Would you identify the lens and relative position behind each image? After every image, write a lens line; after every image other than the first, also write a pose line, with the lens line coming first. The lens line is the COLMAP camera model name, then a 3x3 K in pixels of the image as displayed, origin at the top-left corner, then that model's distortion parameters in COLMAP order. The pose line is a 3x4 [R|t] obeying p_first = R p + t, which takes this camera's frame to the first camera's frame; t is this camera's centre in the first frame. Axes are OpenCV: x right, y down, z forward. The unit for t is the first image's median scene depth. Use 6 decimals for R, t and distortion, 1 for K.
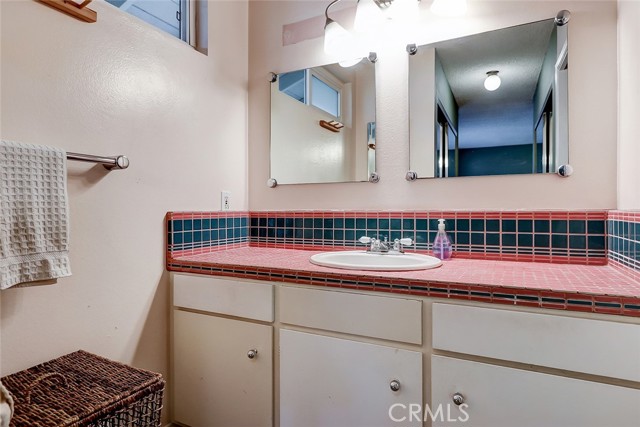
lens RADIAL K [[371.1, 0, 318.6], [0, 371.1, 210.0], [0, 0, 1]] dist [0.002879, 0.002149]
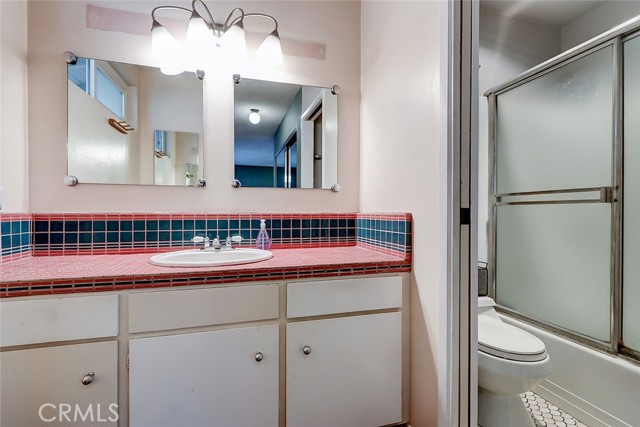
lens RADIAL K [[296.8, 0, 321.0], [0, 296.8, 216.2], [0, 0, 1]] dist [0.009536, -0.003425]
pose [[0.727173, -0.005222, 0.686435, -0.224839], [-0.003194, 0.999934, 0.010991, 0.000553], [-0.686447, -0.010185, 0.727108, 0.112802]]
